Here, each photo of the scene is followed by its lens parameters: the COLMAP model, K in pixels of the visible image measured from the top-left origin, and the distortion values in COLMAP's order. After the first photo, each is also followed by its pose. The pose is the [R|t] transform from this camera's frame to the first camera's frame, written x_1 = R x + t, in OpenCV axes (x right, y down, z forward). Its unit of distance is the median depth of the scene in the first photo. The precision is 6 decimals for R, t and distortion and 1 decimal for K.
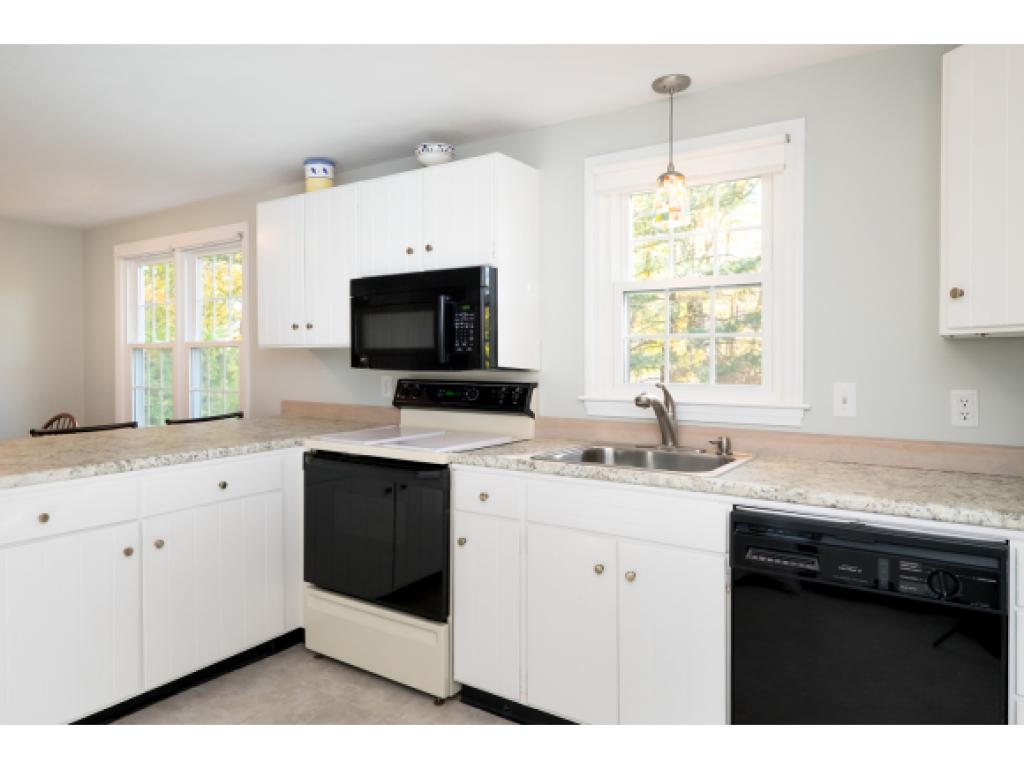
lens RADIAL K [[643.2, 0, 512.0], [0, 643.2, 384.5], [0, 0, 1]] dist [-0.001459, -0.000461]
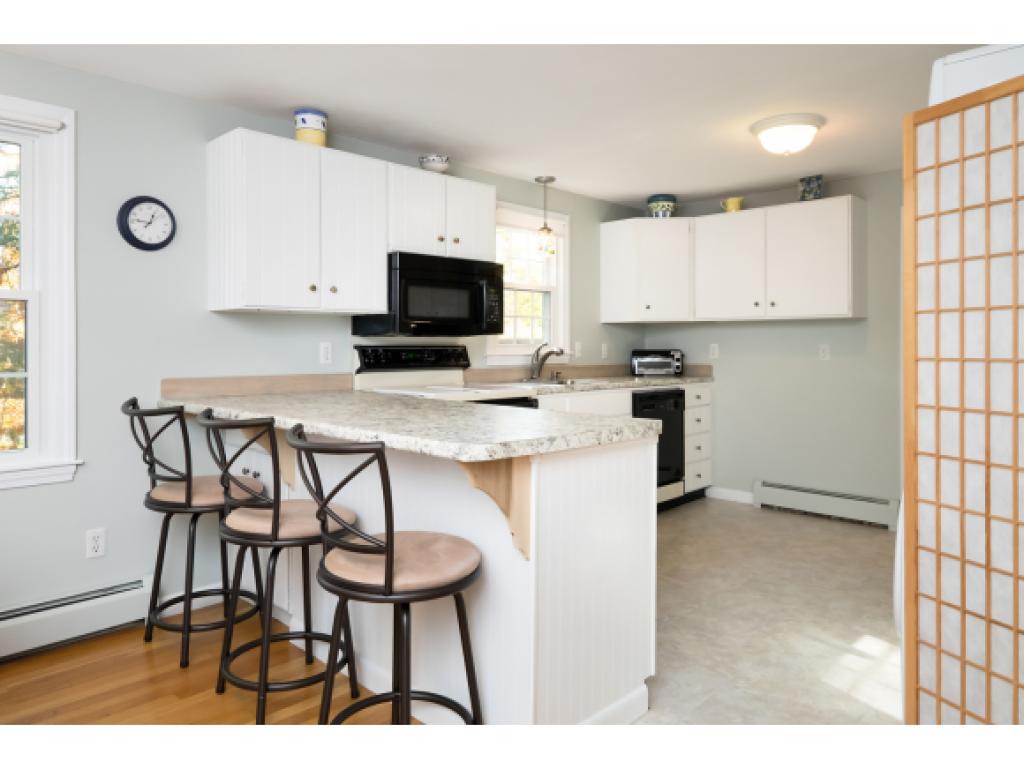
lens RADIAL K [[703.7, 0, 510.7], [0, 703.7, 323.2], [0, 0, 1]] dist [0.003796, -0.000062]
pose [[0.175089, 0.025687, 0.984217, -1.438040], [0.034178, 0.998899, -0.032150, 0.001957], [-0.983959, 0.039267, 0.174018, 0.630195]]
